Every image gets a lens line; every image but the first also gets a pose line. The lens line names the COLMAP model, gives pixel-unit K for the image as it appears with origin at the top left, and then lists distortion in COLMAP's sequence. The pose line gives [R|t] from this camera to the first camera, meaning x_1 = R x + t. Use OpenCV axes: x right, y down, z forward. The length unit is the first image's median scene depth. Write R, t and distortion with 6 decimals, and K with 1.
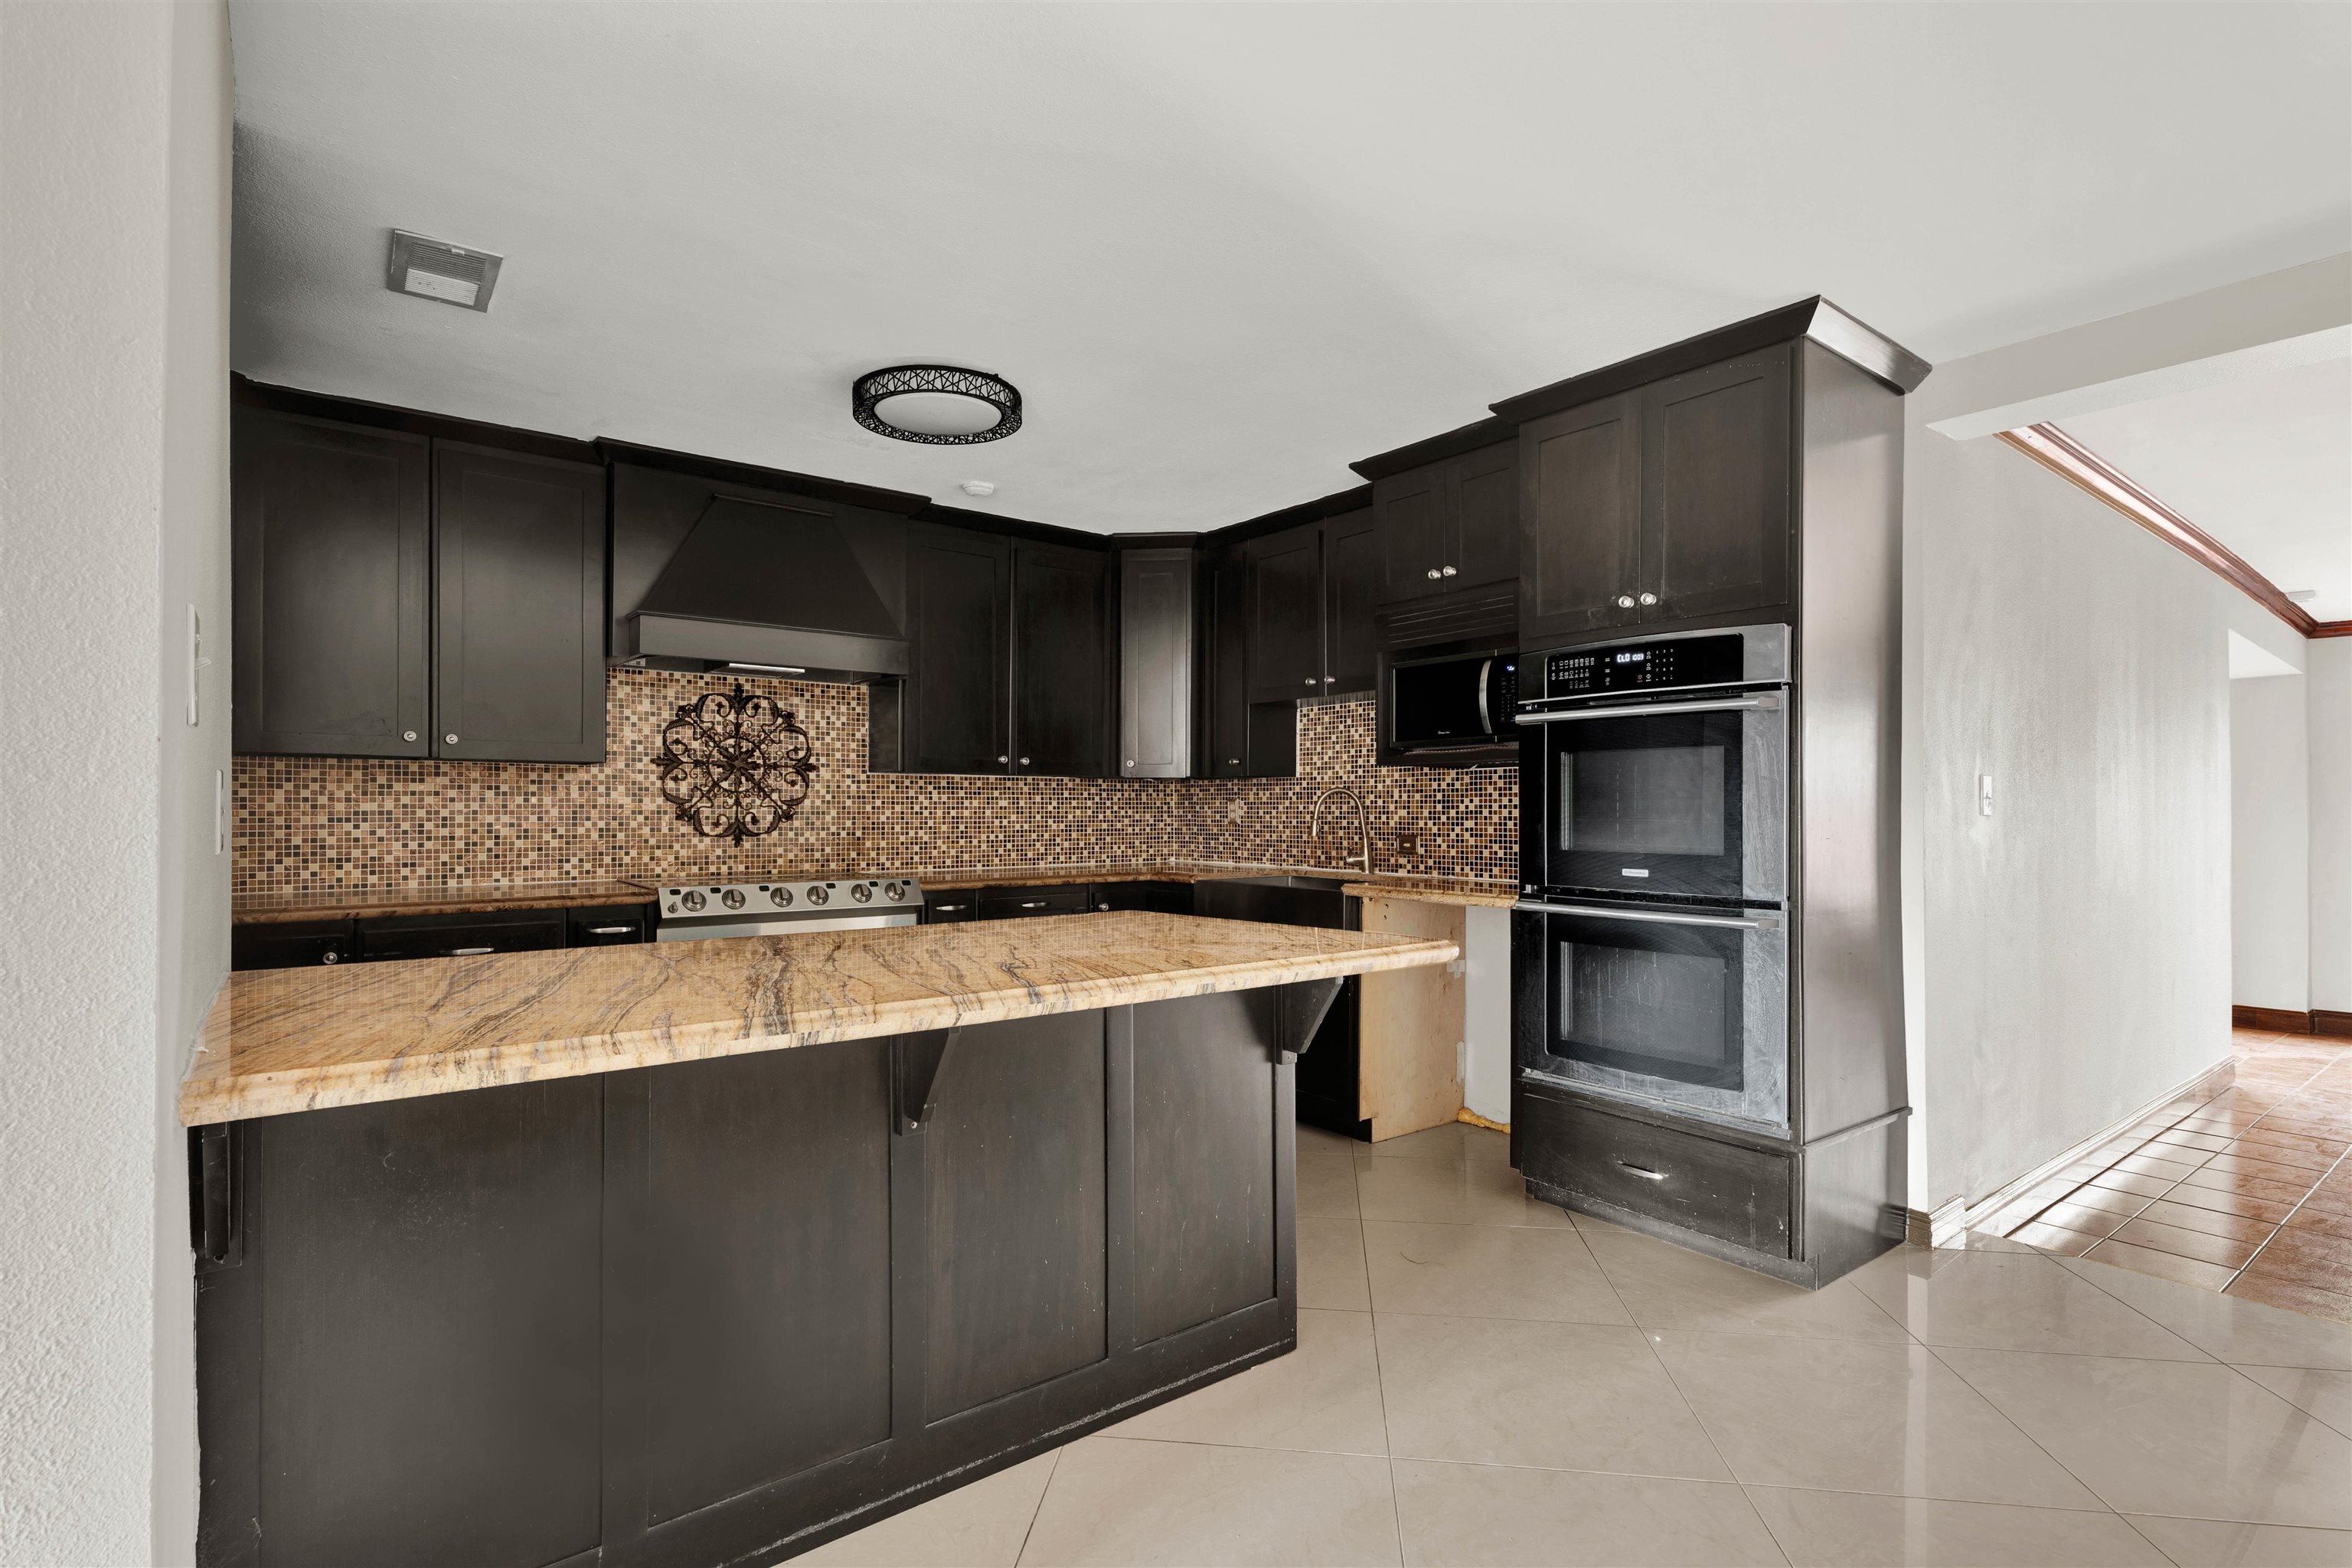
lens RADIAL K [[1053.4, 0, 1184.2], [0, 1053.4, 801.0], [0, 0, 1]] dist [-0.007685, 0.000054]
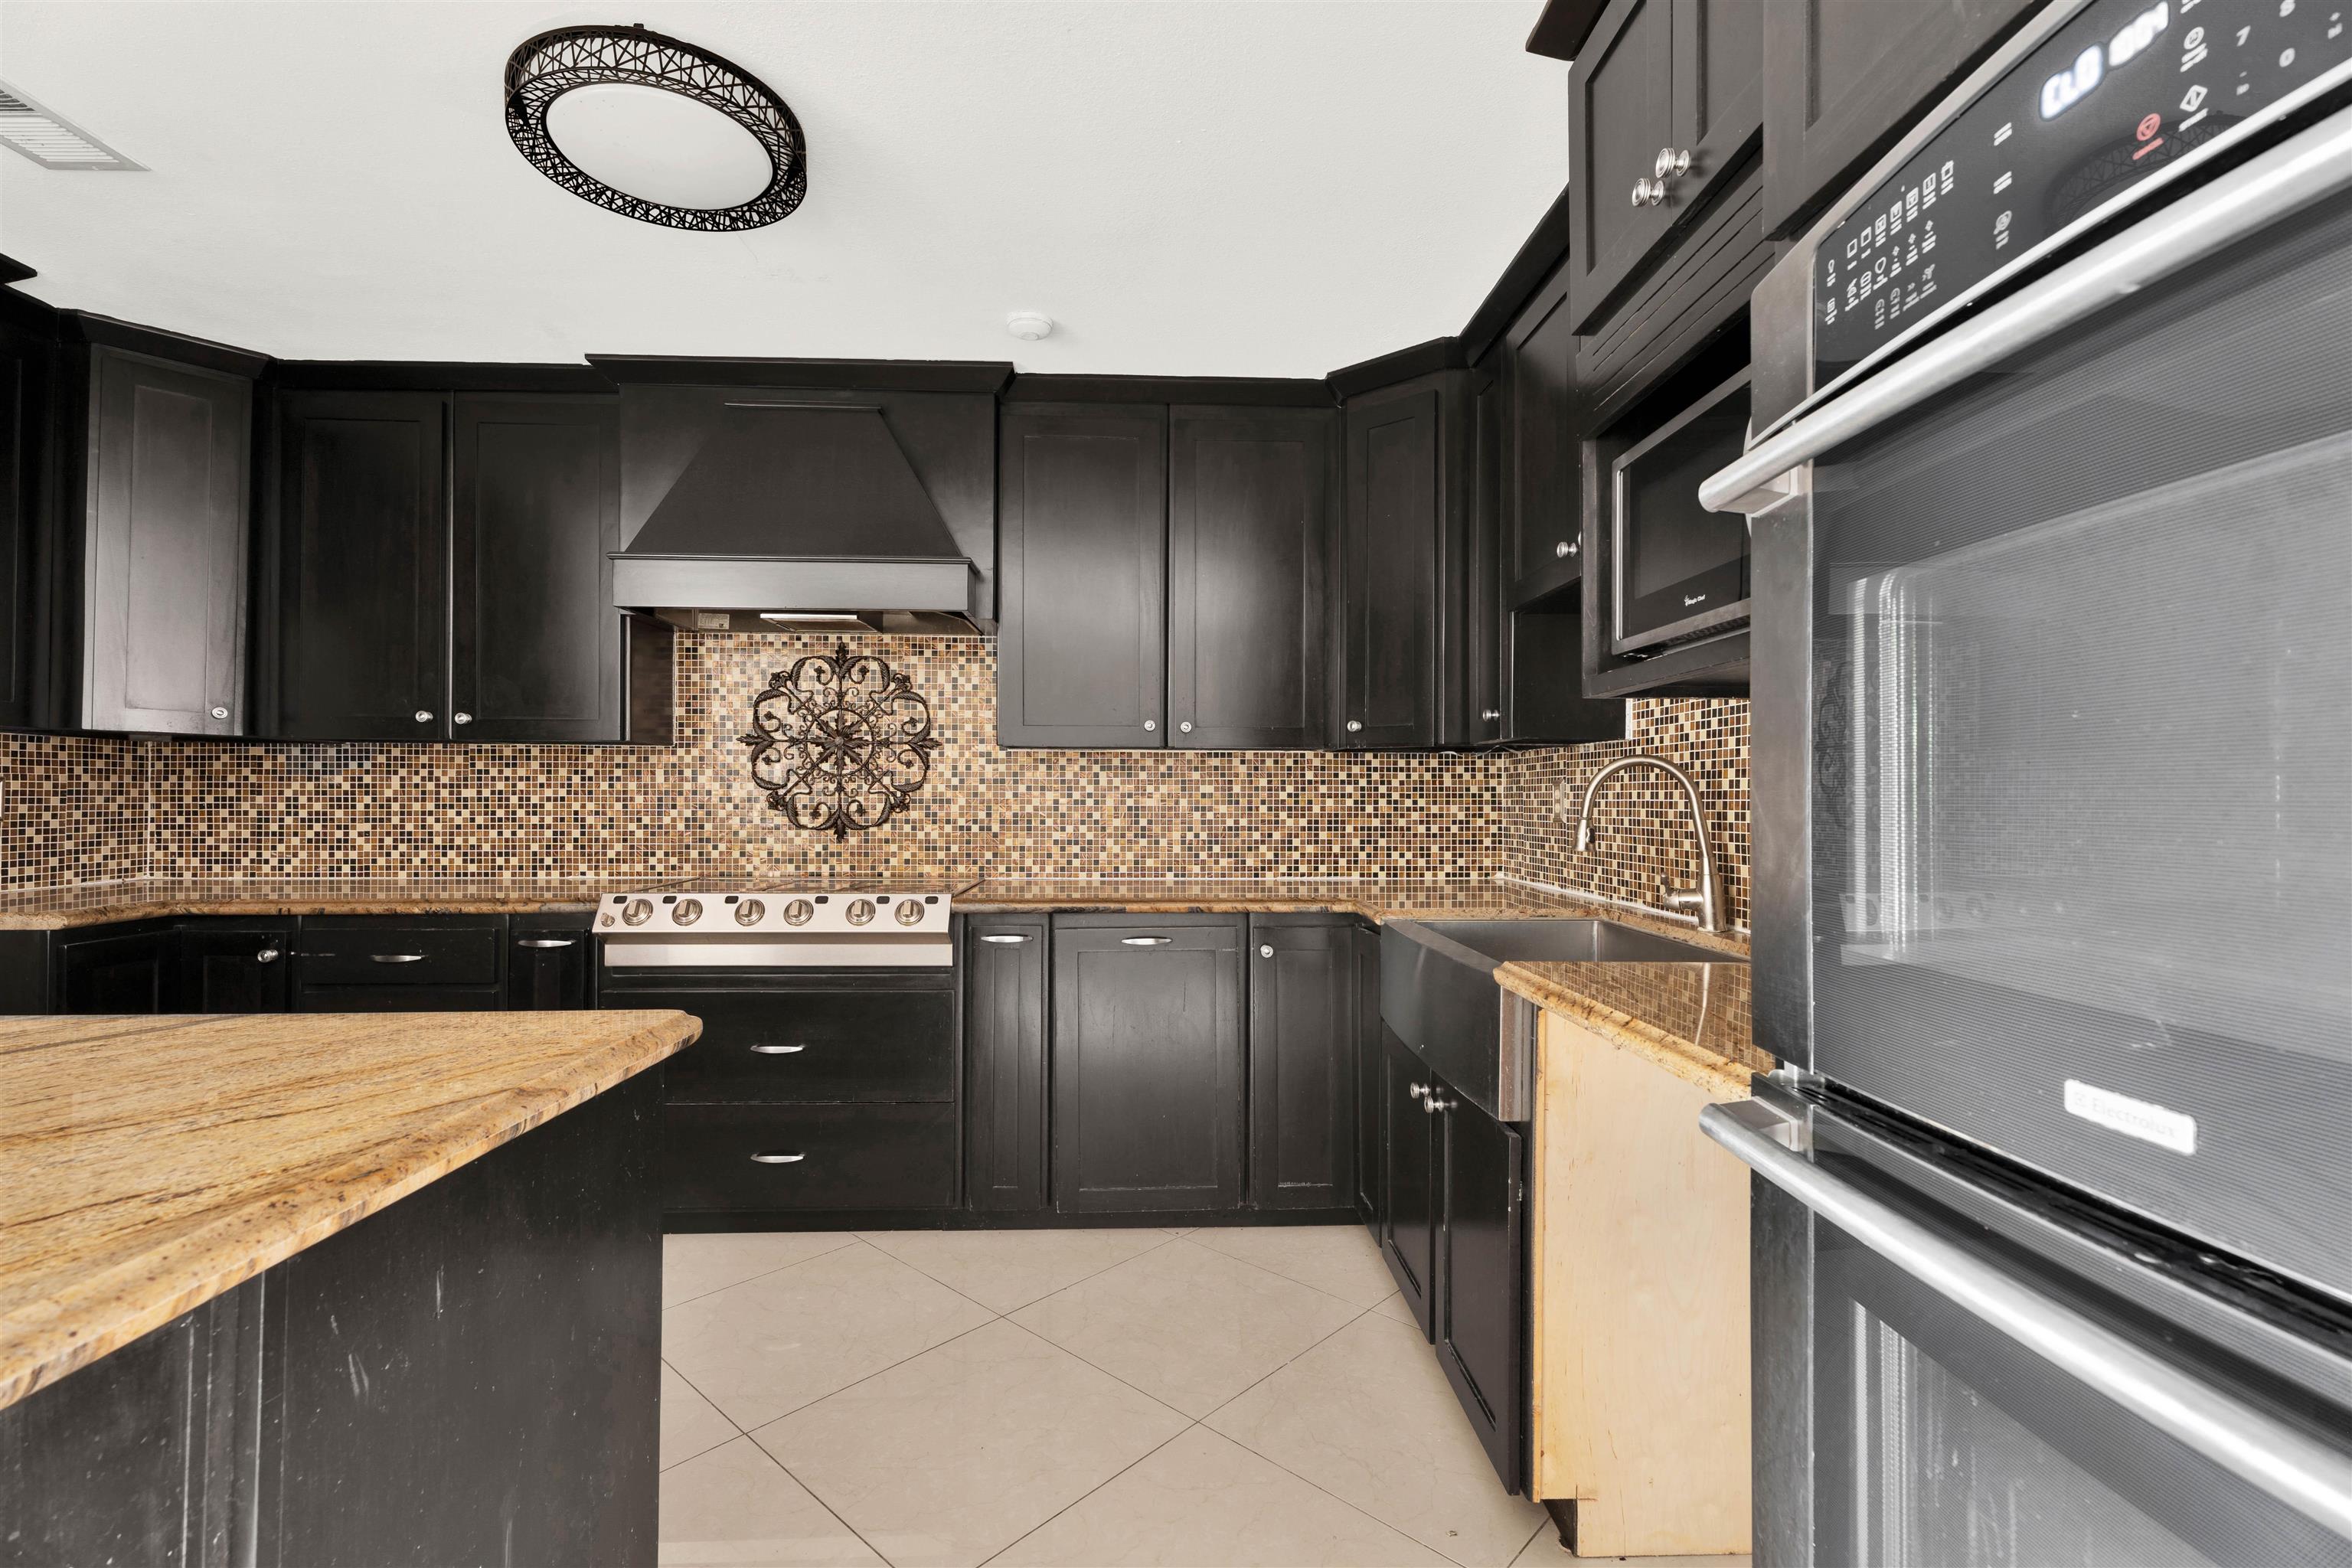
lens RADIAL K [[1053.4, 0, 1170.0], [0, 1053.4, 783.3], [0, 0, 1]] dist [-0.007685, 0.000054]
pose [[0.823370, -0.005961, -0.567473, 0.256311], [0.001971, 0.999969, -0.007643, 0.004430], [0.567501, 0.005175, 0.823356, 0.479114]]
